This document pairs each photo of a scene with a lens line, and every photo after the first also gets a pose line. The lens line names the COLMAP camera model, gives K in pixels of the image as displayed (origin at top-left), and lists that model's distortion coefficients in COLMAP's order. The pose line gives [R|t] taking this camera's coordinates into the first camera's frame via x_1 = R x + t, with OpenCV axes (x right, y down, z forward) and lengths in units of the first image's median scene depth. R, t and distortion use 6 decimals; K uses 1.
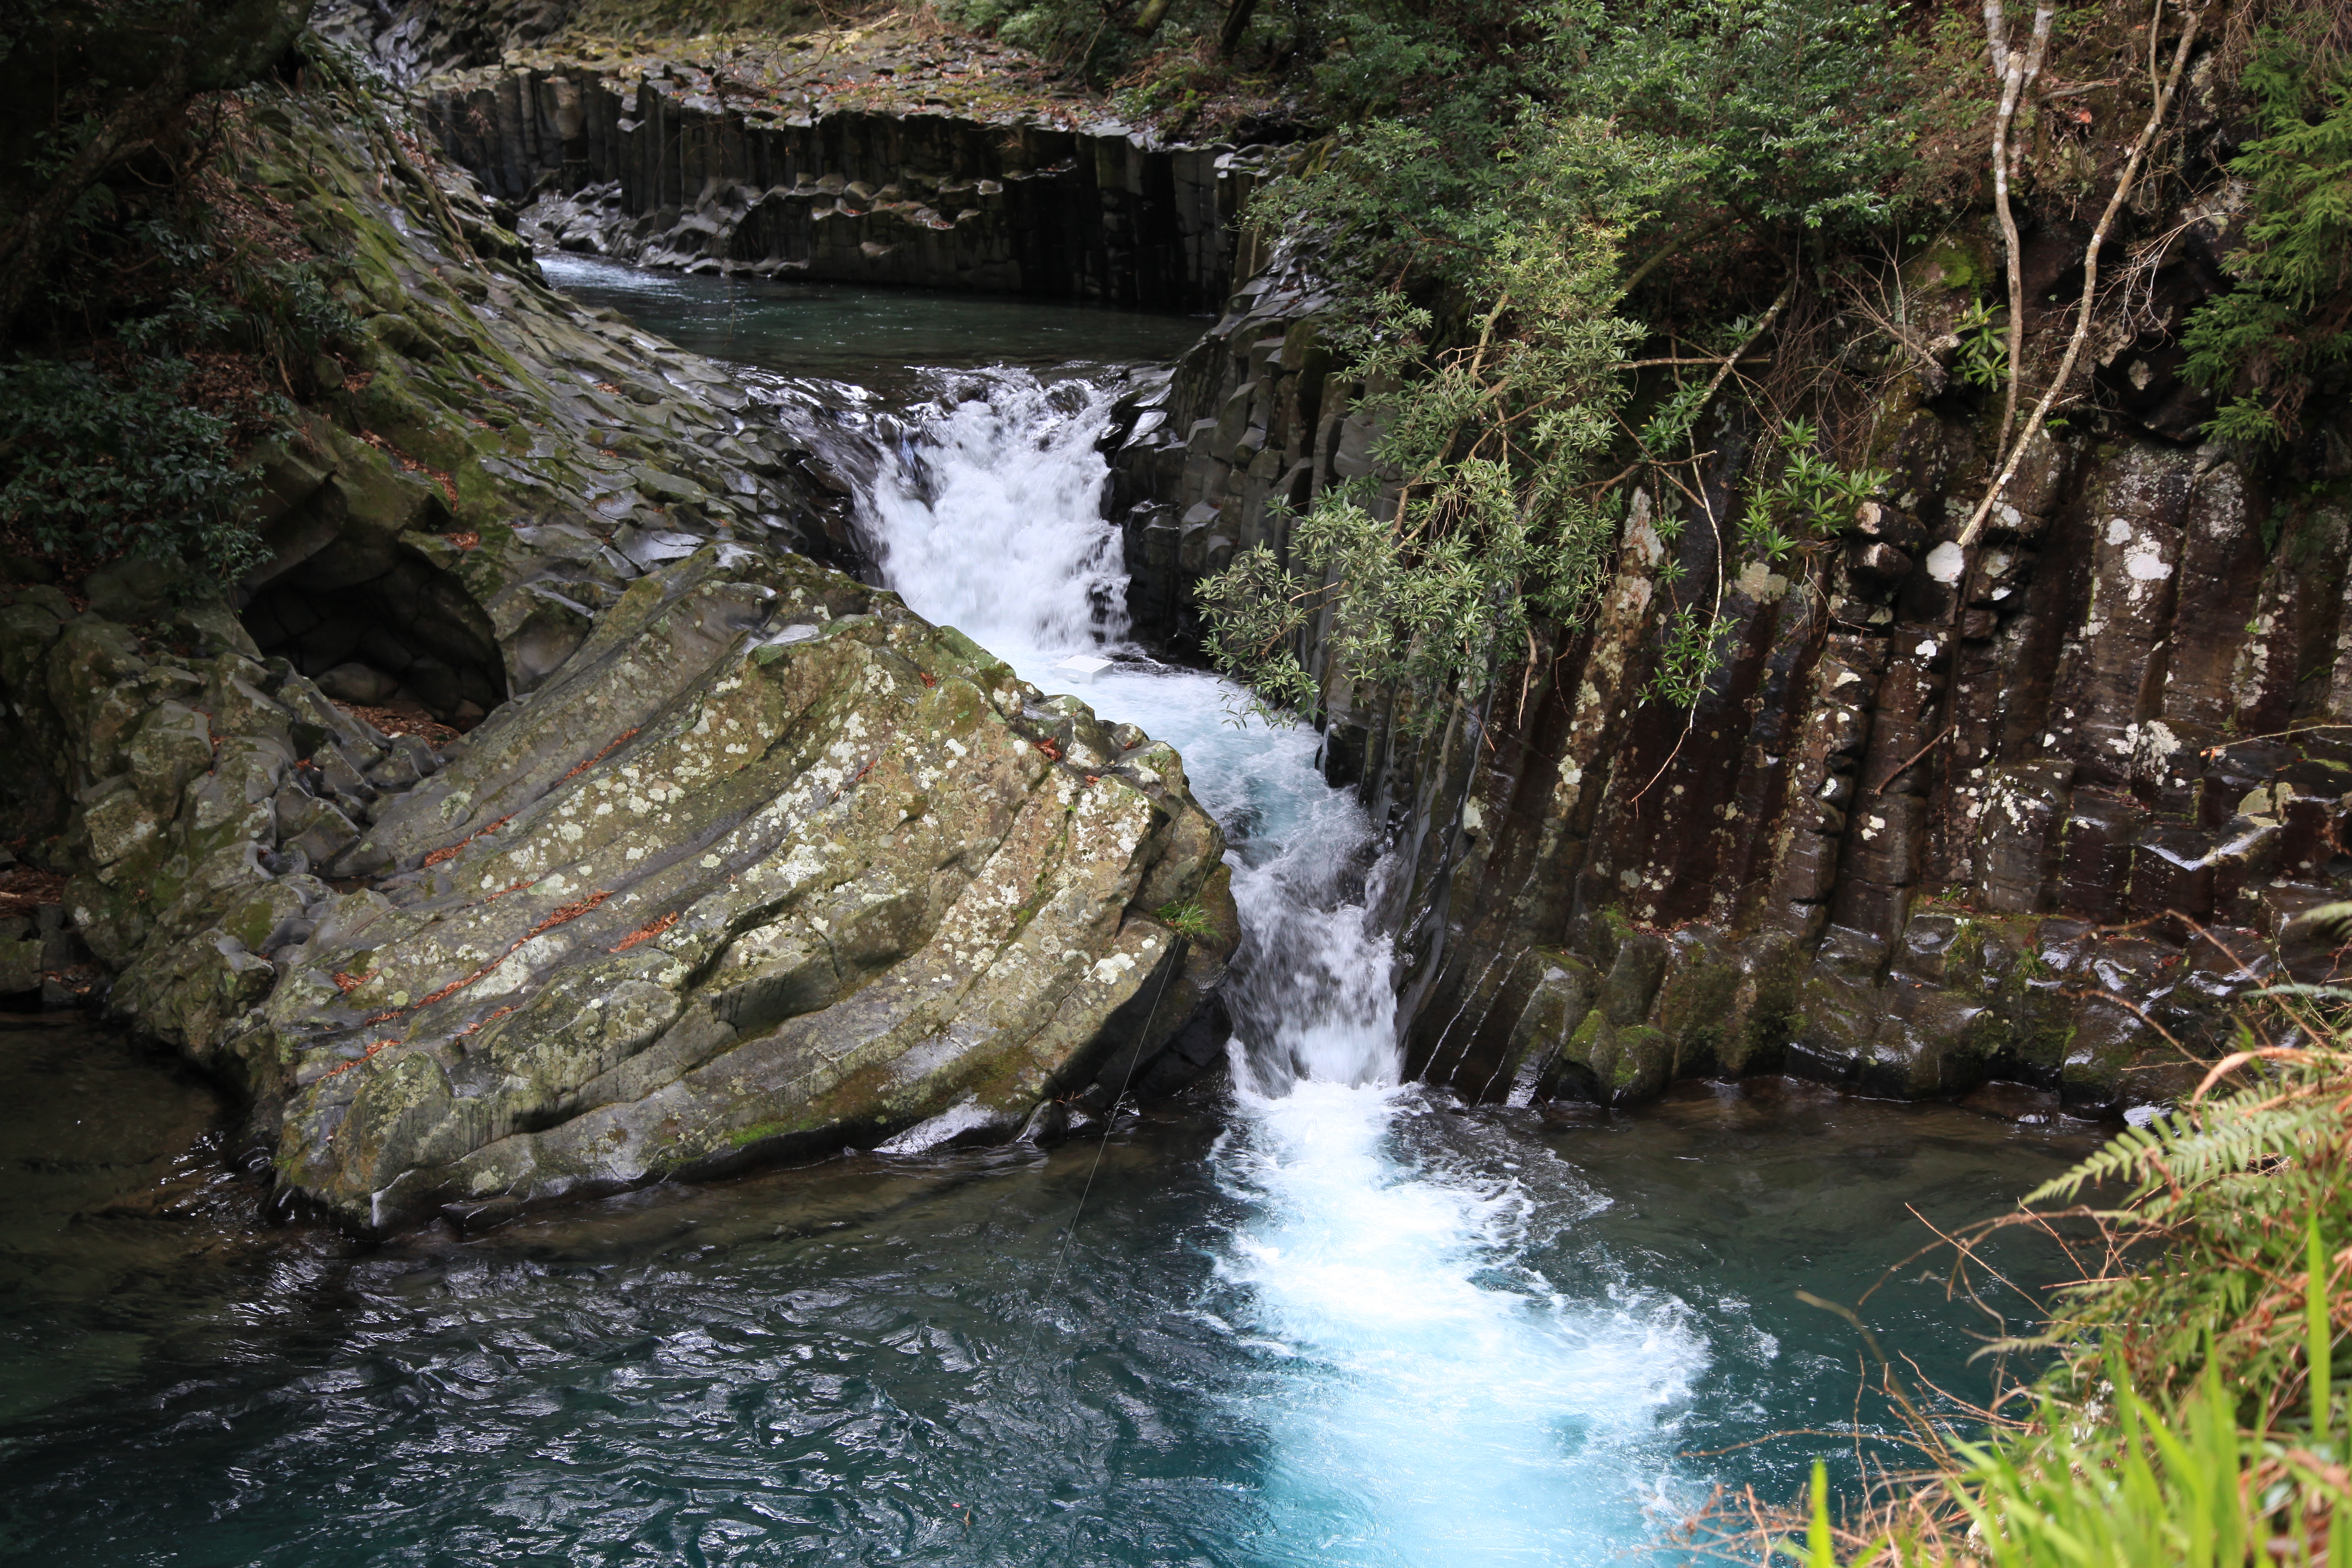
lens RADIAL K [[3192.0, 0, 1173.7], [0, 3192.0, 798.5], [0, 0, 1]] dist [0.157840, 0.000000]
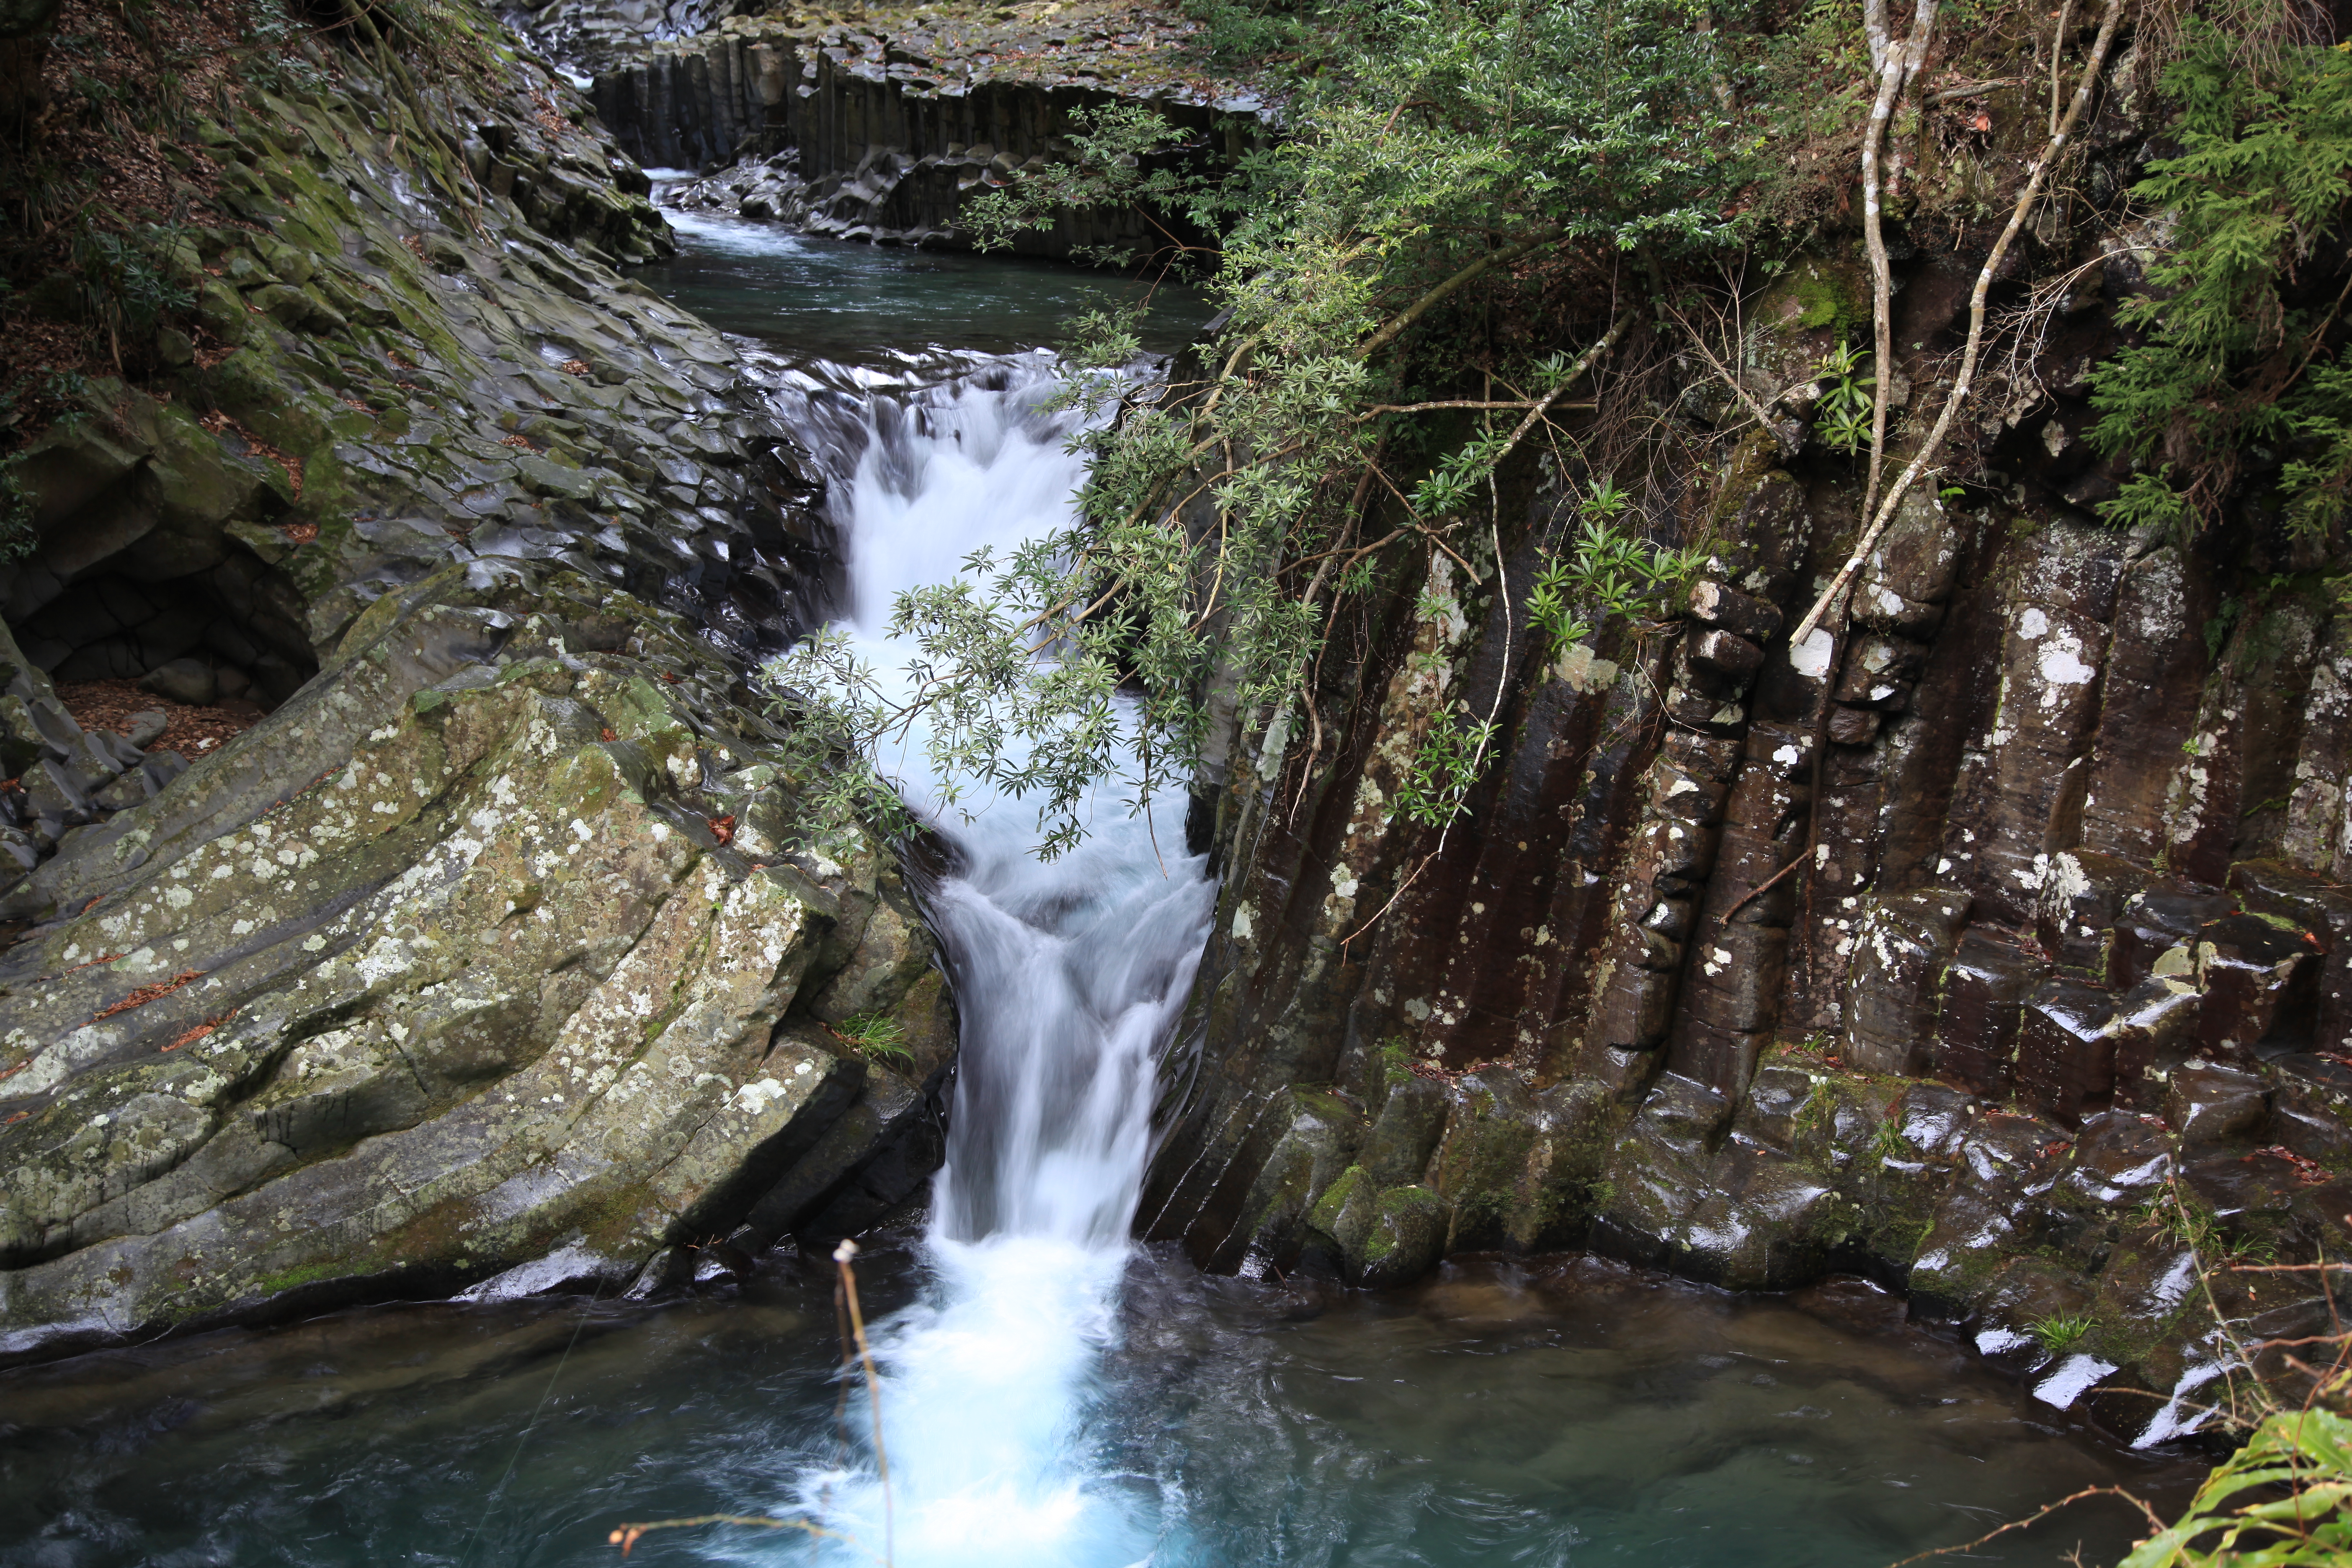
lens RADIAL K [[2925.9, 0, 1172.1], [0, 2925.9, 792.4], [0, 0, 1]] dist [0.115105, 0.000000]
pose [[0.991823, 0.049388, -0.117678, 0.168730], [-0.046356, 0.998522, 0.028368, -0.051897], [0.118905, -0.022680, 0.992647, 0.225769]]
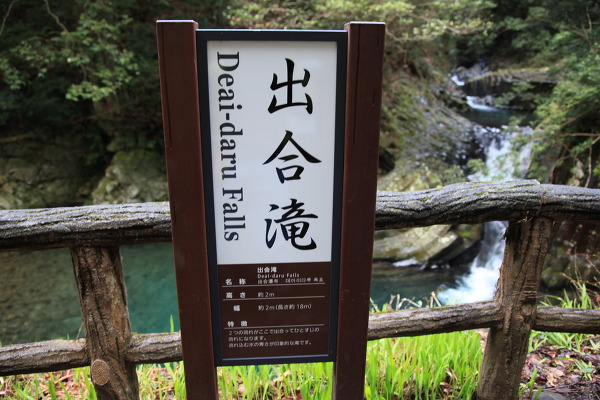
lens RADIAL K [[467.7, 0, 303.7], [0, 467.7, 202.3], [0, 0, 1]] dist [-0.041209, 0.007026]
pose [[0.791737, 0.149935, -0.592176, 0.233558], [-0.124220, 0.988672, 0.084243, -0.043723], [0.598099, 0.006862, 0.801393, 0.220871]]
